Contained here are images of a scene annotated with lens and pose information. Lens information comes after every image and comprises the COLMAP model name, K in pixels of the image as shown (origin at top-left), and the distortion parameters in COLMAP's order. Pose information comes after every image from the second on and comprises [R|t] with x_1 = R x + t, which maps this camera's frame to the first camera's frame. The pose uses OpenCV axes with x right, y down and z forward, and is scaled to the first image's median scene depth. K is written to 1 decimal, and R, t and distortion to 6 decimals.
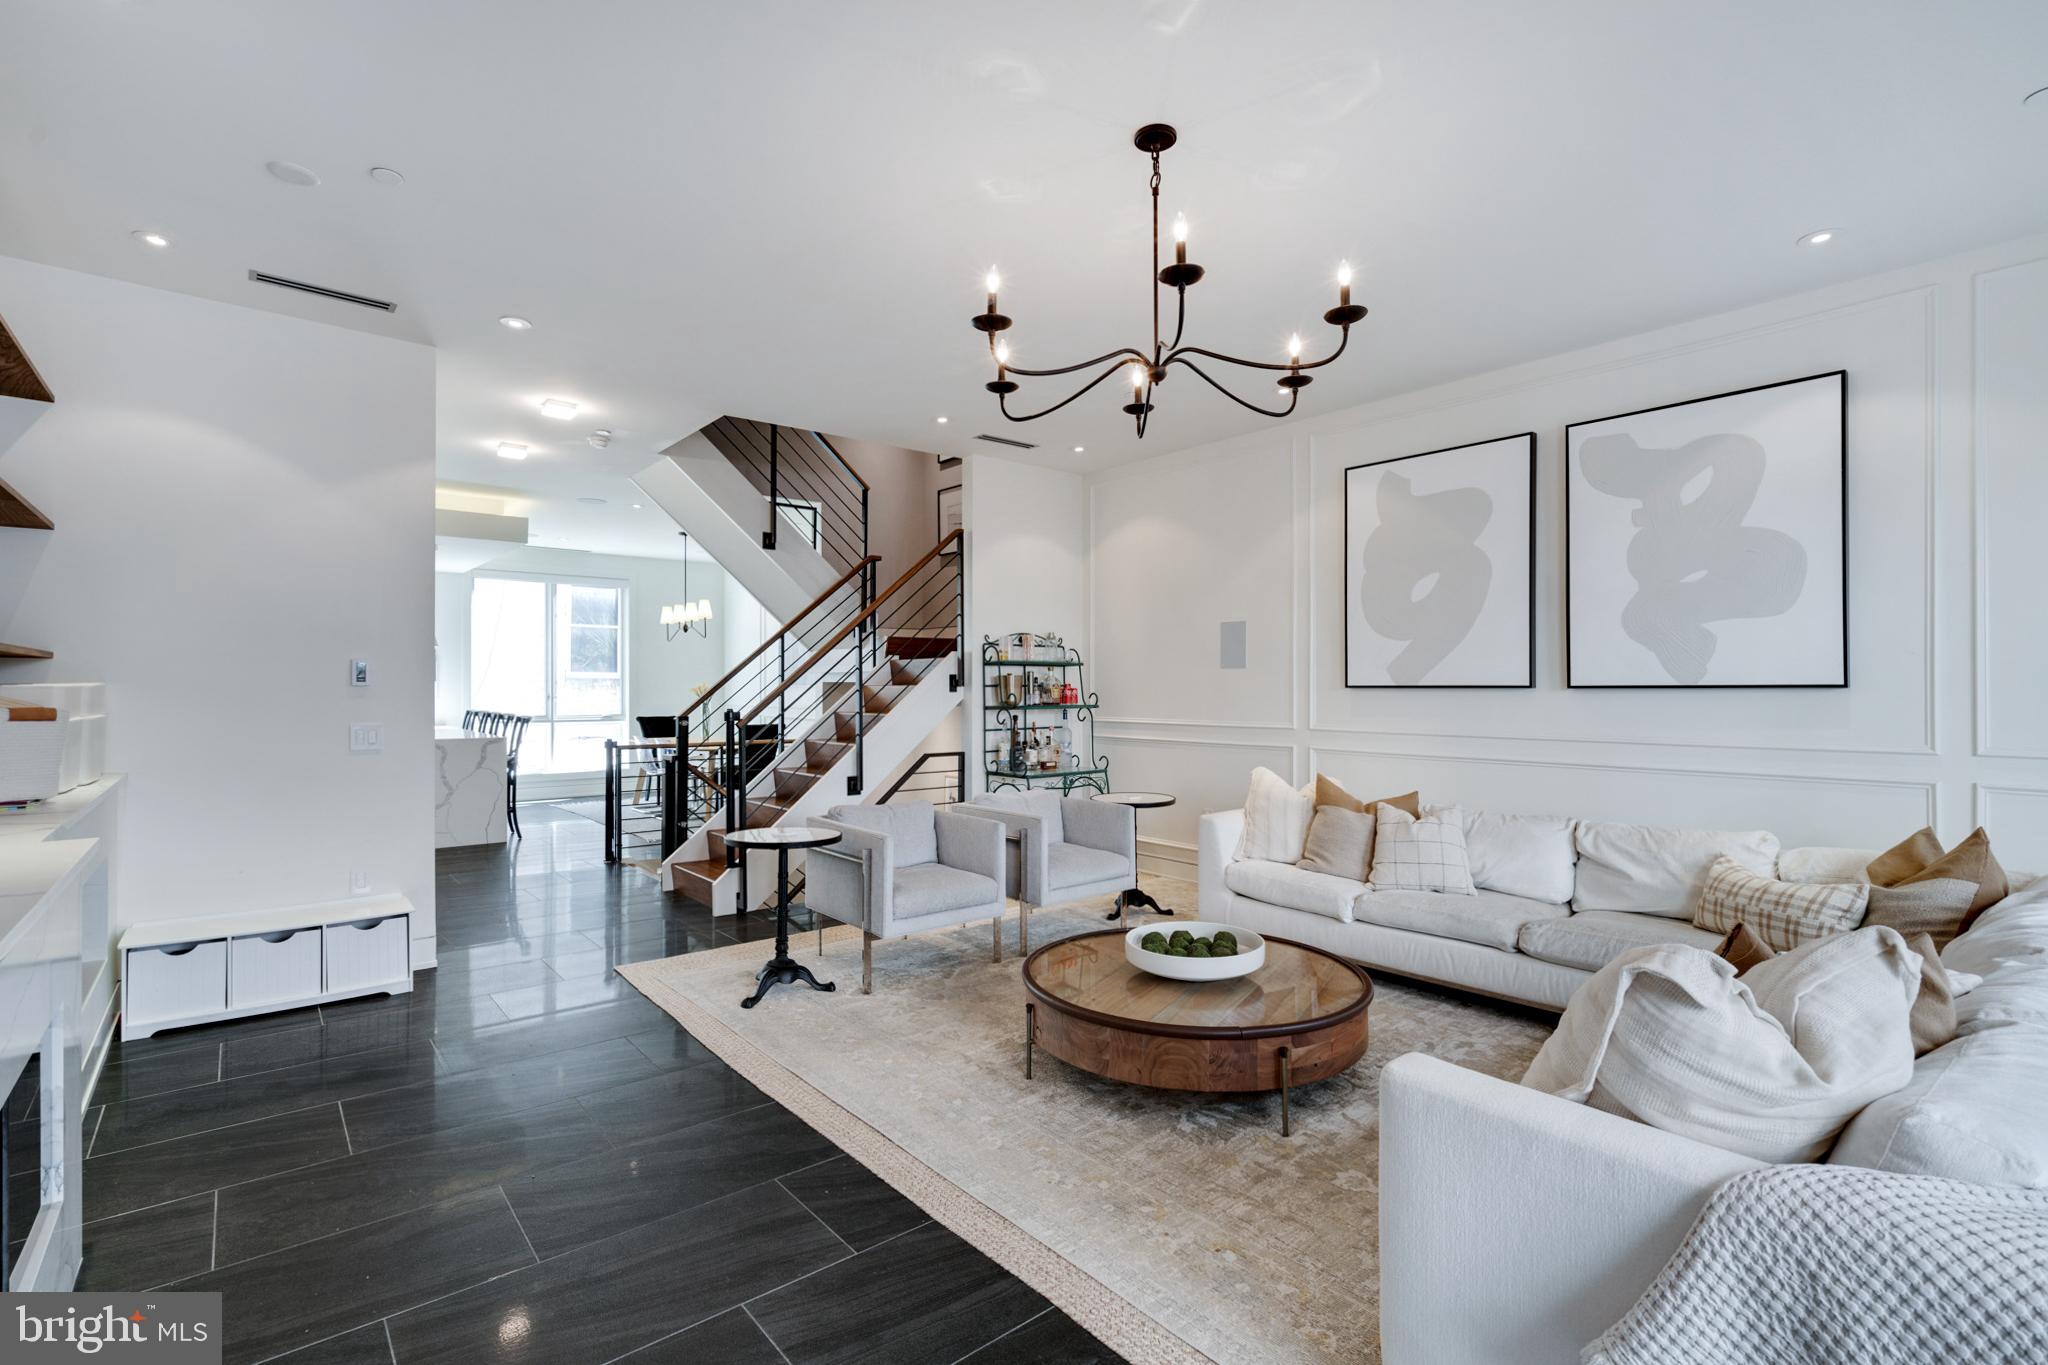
lens RADIAL K [[939.2, 0, 1024.0], [0, 939.2, 682.5], [0, 0, 1]] dist [-0.003923, 0.001045]
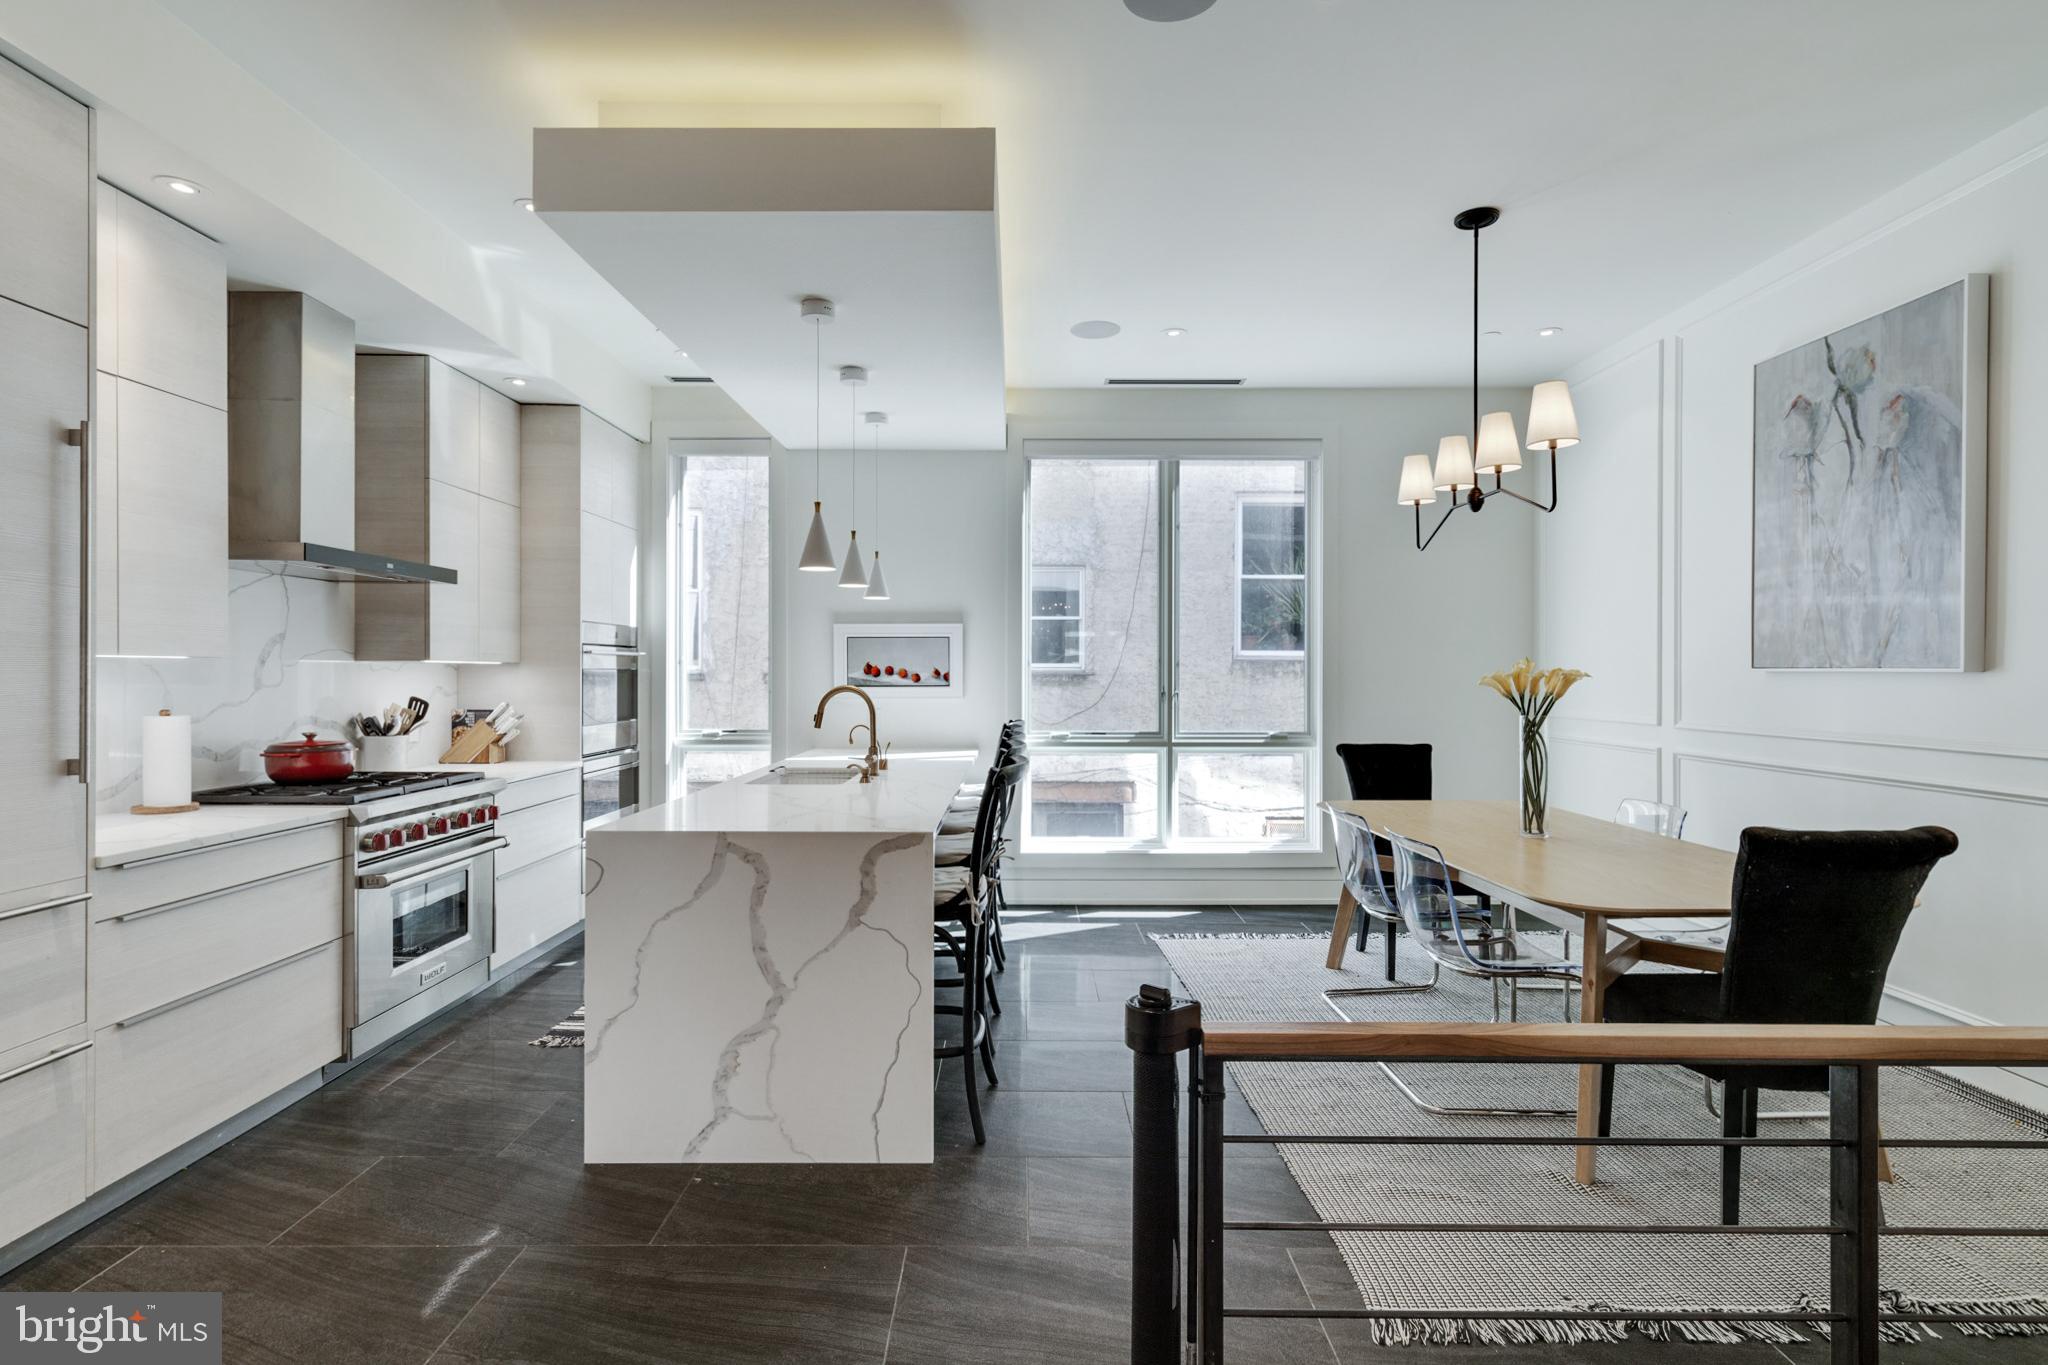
lens RADIAL K [[1031.5, 0, 1021.5], [0, 1031.5, 675.1], [0, 0, 1]] dist [0.001123, 0.002162]
pose [[0.767012, 0.001632, -0.641631, -0.396759], [0.001505, 0.999989, 0.004342, 0.005928], [0.641631, -0.004296, 0.767002, 0.976004]]
